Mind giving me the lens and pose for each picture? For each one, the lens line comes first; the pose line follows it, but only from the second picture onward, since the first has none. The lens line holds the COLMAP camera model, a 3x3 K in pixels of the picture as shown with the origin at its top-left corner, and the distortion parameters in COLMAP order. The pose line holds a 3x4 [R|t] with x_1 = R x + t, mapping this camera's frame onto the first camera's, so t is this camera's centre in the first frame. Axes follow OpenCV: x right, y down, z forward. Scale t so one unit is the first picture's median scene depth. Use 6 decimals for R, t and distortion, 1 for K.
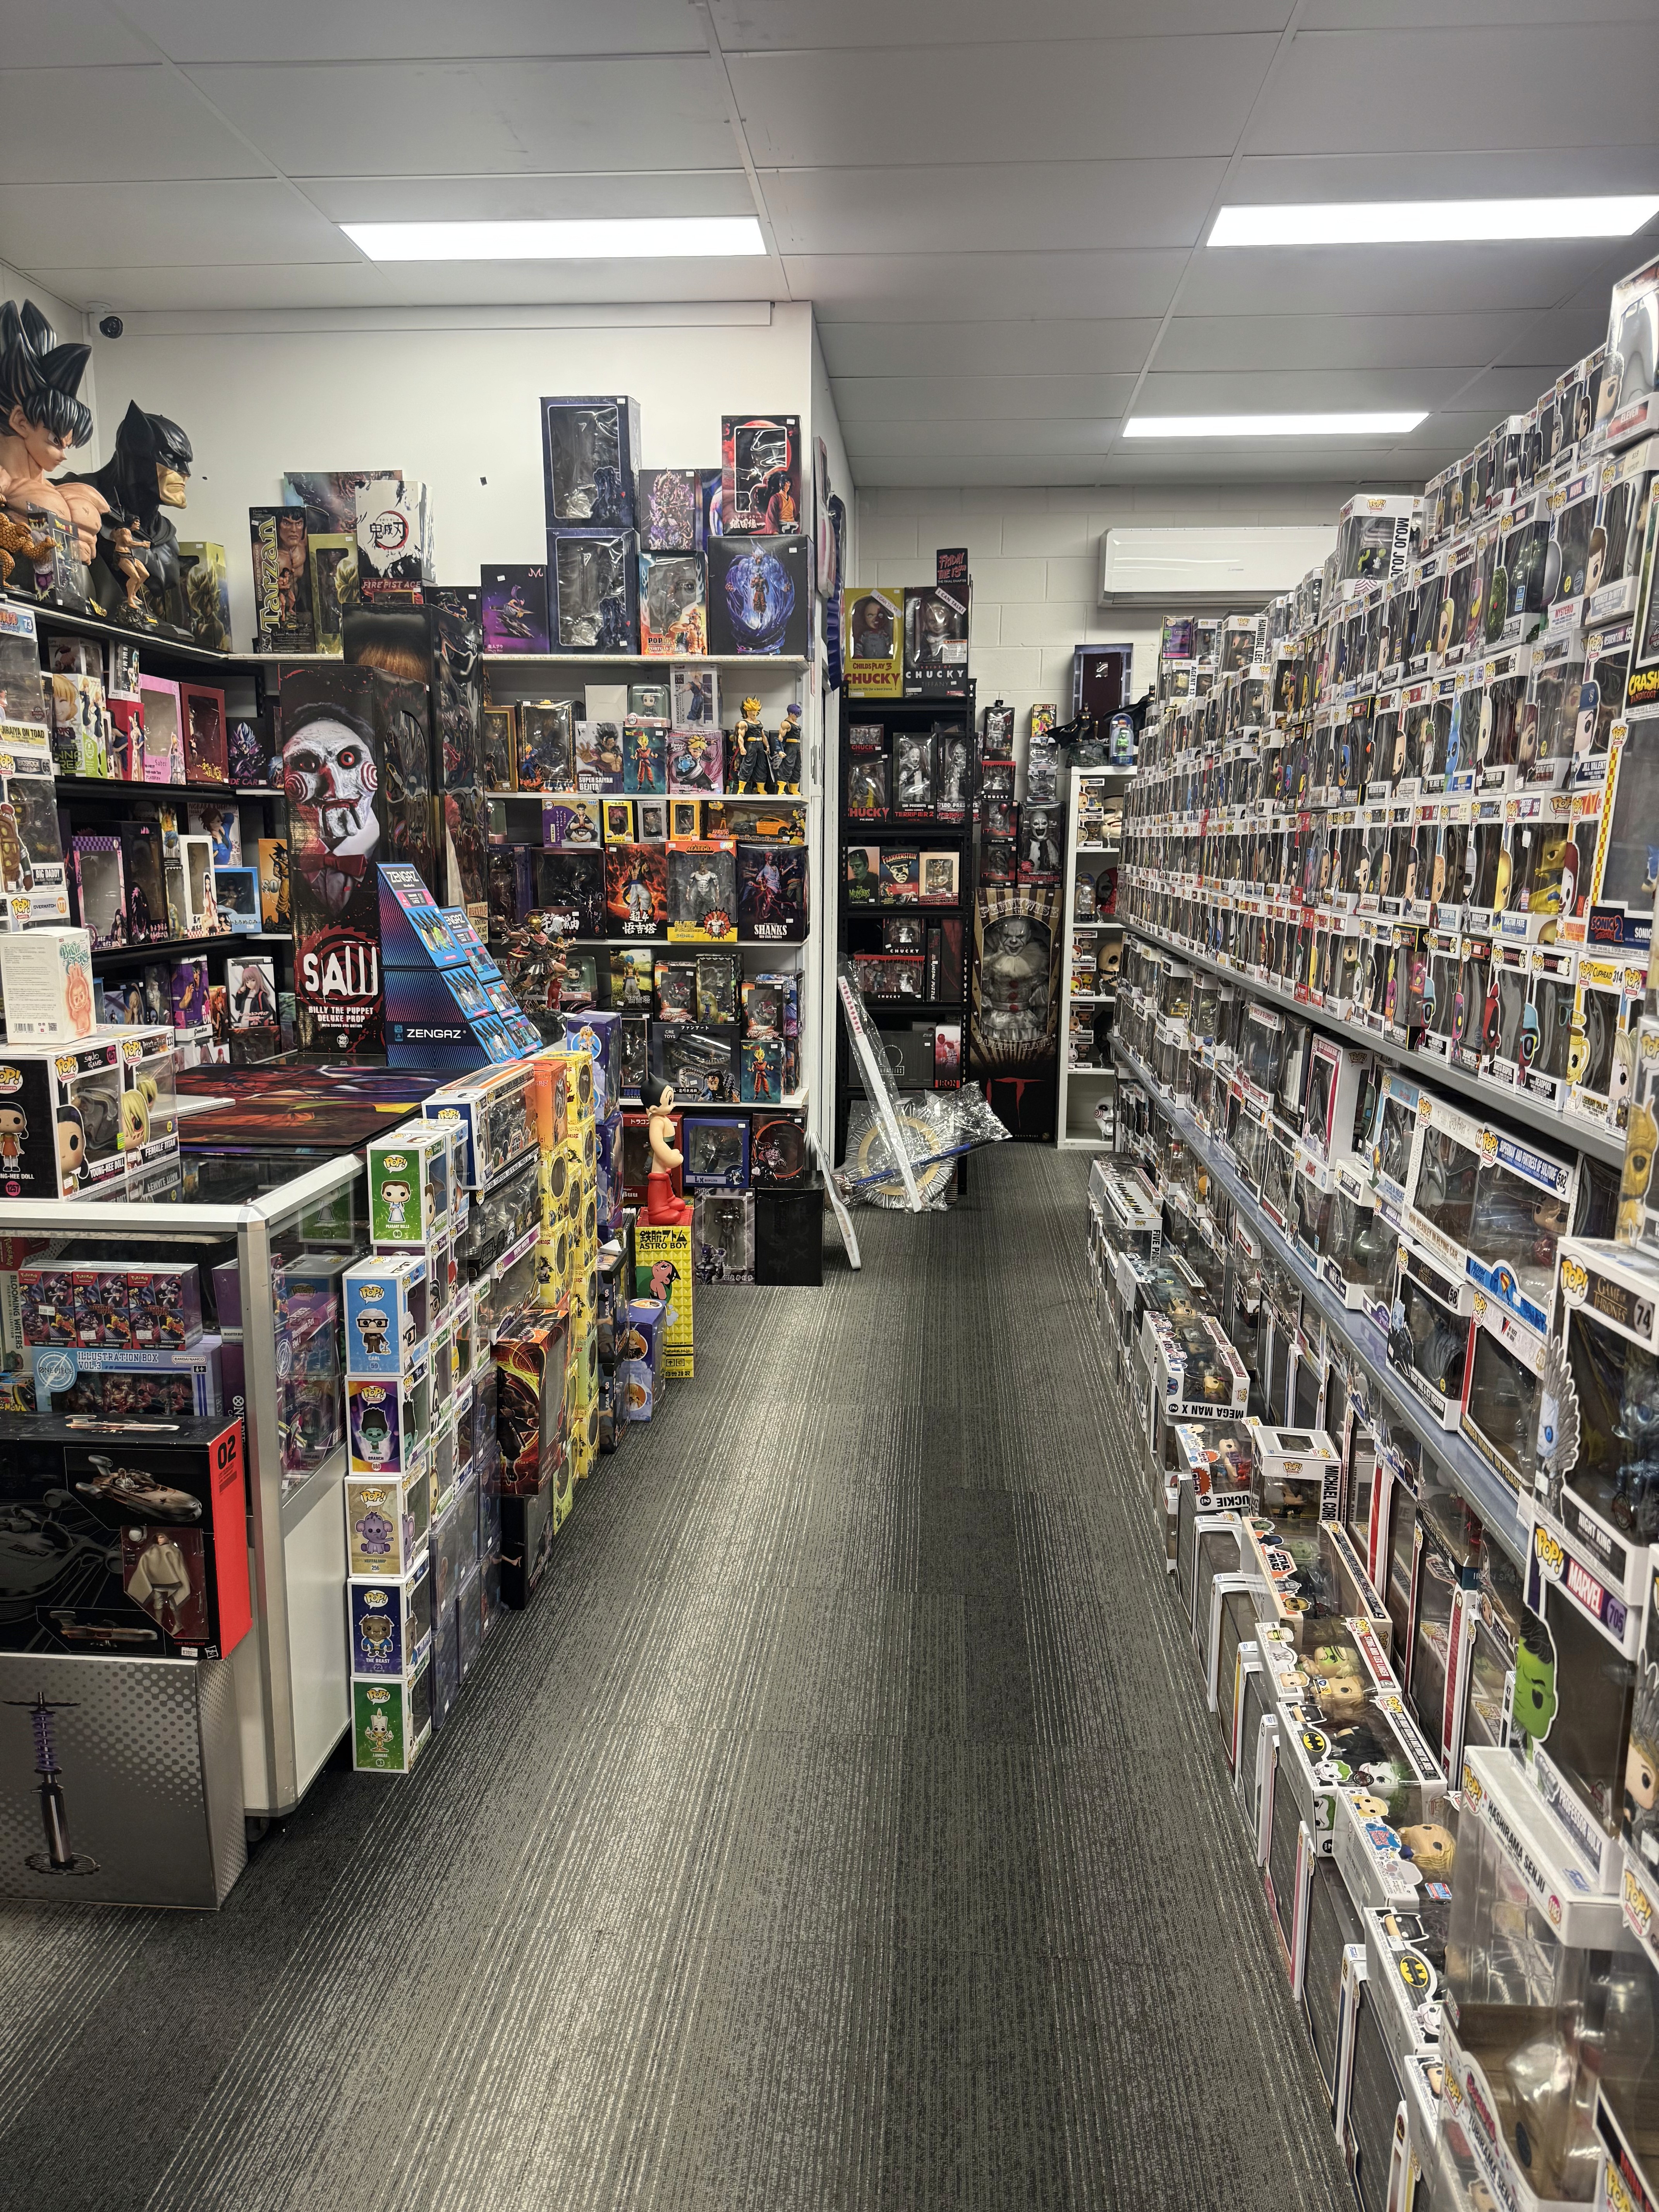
lens RADIAL K [[1549.8, 0, 826.5], [0, 1549.8, 1096.3], [0, 0, 1]] dist [0.049003, -0.054880]
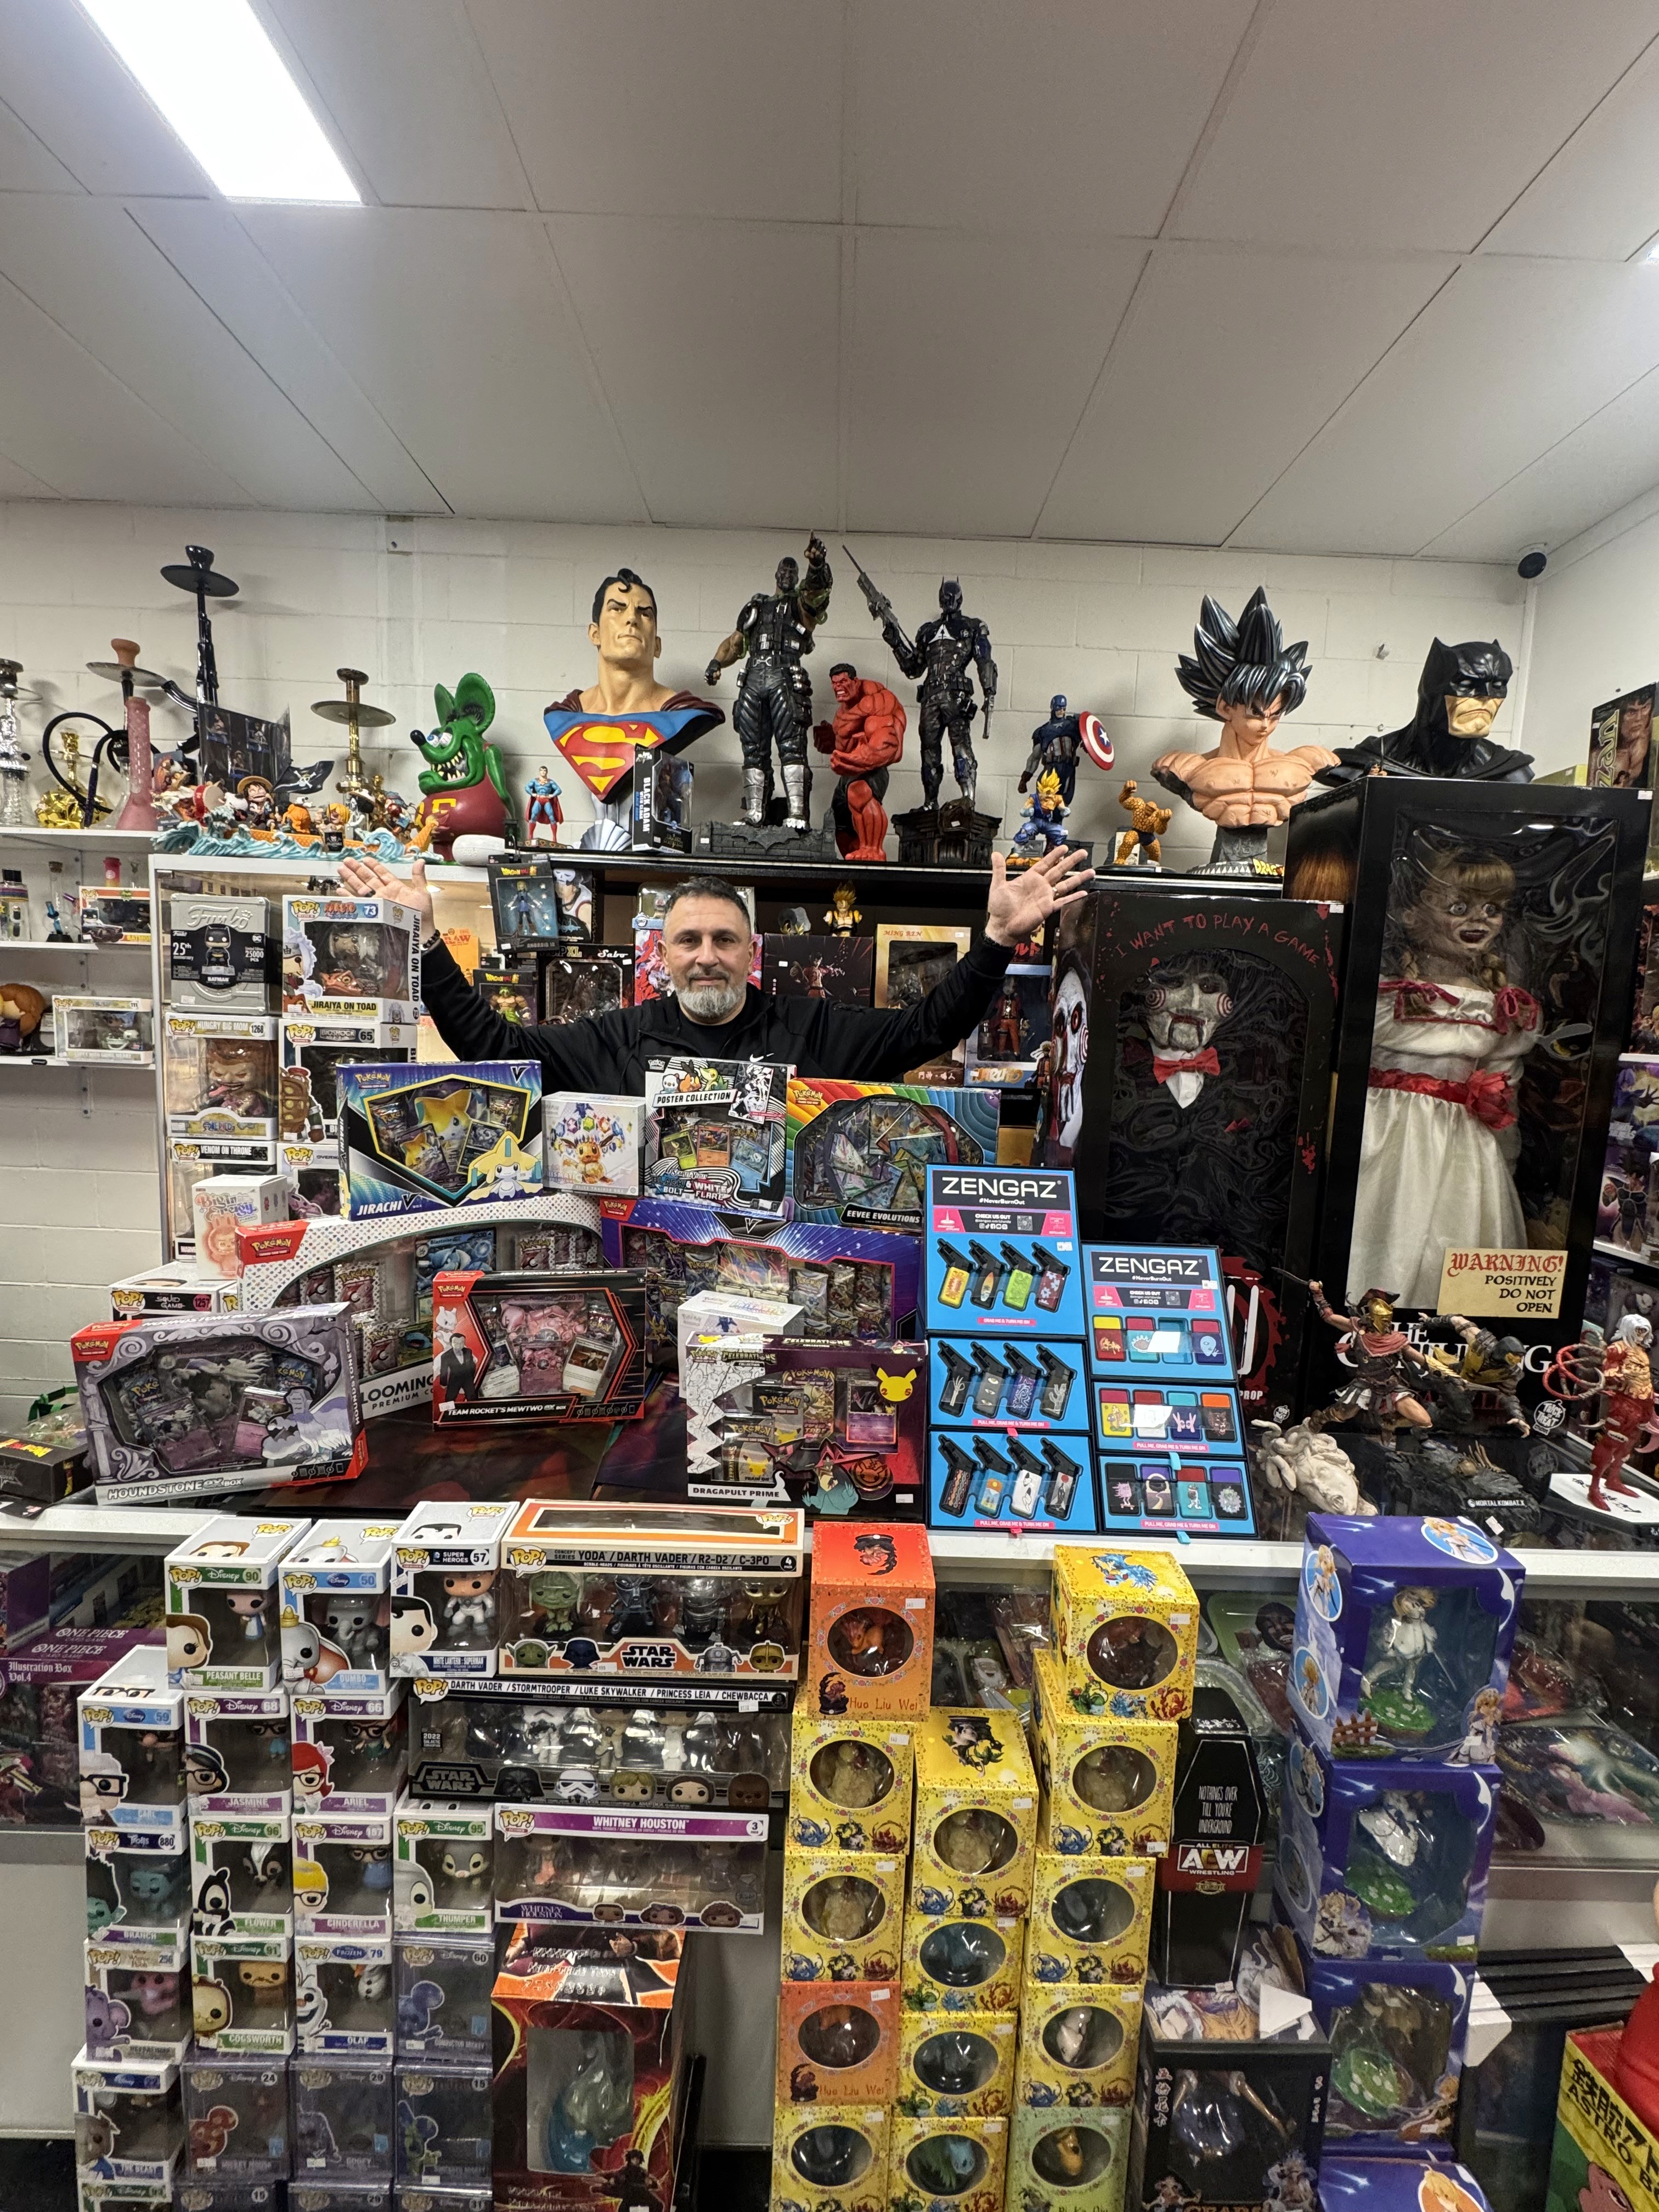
lens RADIAL K [[881.8, 0, 835.8], [0, 881.8, 1104.7], [0, 0, 1]] dist [-0.000988, -0.000087]
pose [[0.077375, 0.099732, -0.992001, 0.072888], [-0.201297, 0.976056, 0.082428, -0.135010], [0.976469, 0.193309, 0.095598, 0.611825]]
